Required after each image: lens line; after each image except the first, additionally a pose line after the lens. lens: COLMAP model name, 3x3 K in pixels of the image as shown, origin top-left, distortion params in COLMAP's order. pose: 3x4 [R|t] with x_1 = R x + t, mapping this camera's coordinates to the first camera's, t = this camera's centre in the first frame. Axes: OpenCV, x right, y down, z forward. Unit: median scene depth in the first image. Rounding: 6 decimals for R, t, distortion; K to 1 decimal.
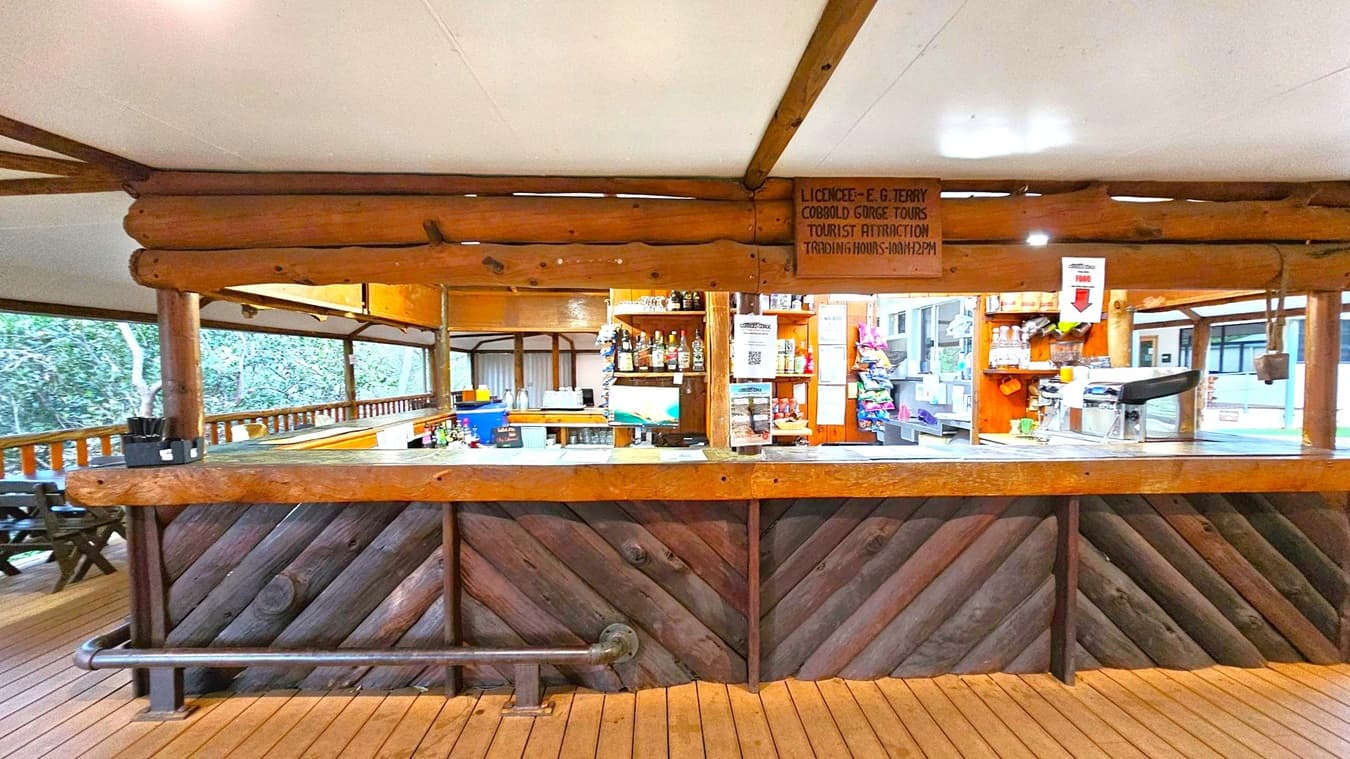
lens RADIAL K [[549.7, 0, 675.8], [0, 549.7, 386.6], [0, 0, 1]] dist [-0.001800, 0.000524]
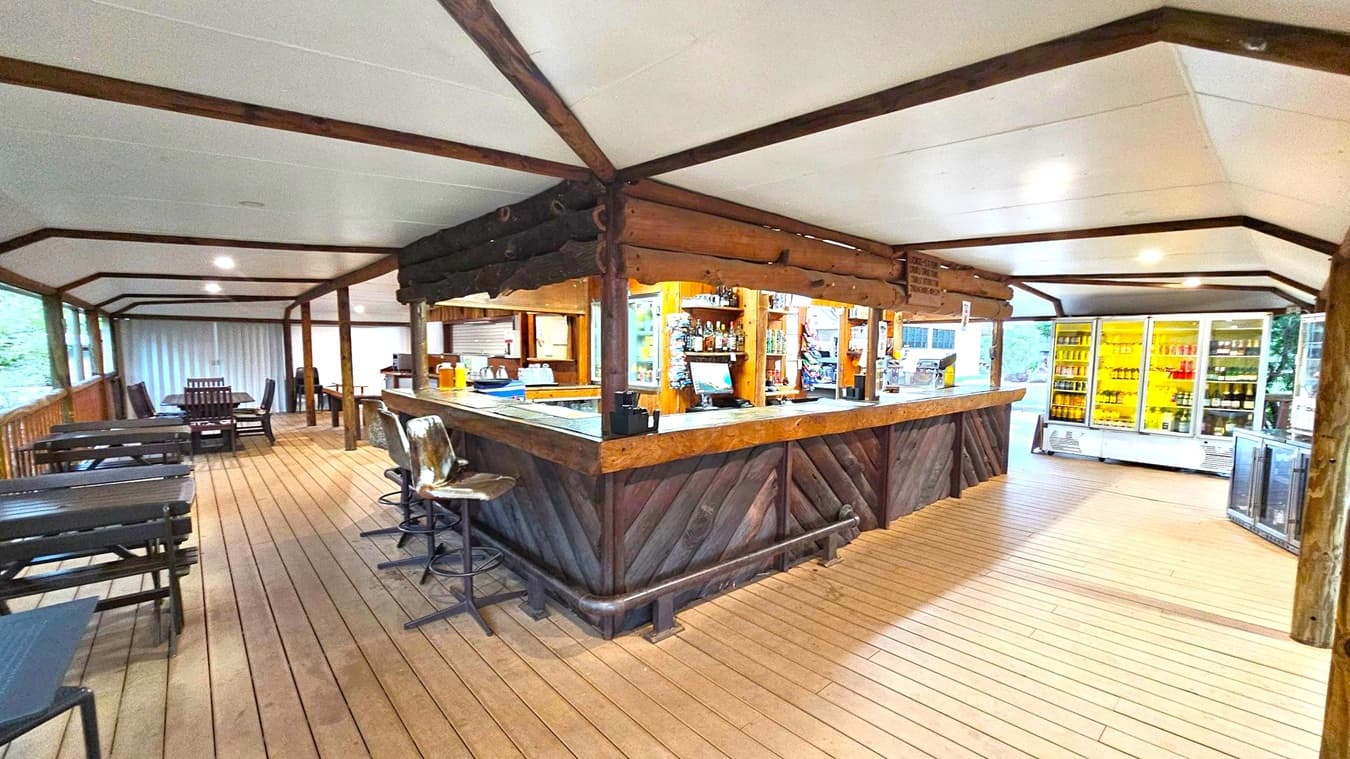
lens RADIAL K [[549.7, 0, 678.3], [0, 549.7, 384.5], [0, 0, 1]] dist [-0.001800, 0.000524]
pose [[0.769276, -0.033012, 0.638063, -0.963119], [0.007322, 0.999054, 0.042861, -0.005320], [-0.638875, -0.028300, 0.768790, 0.032596]]
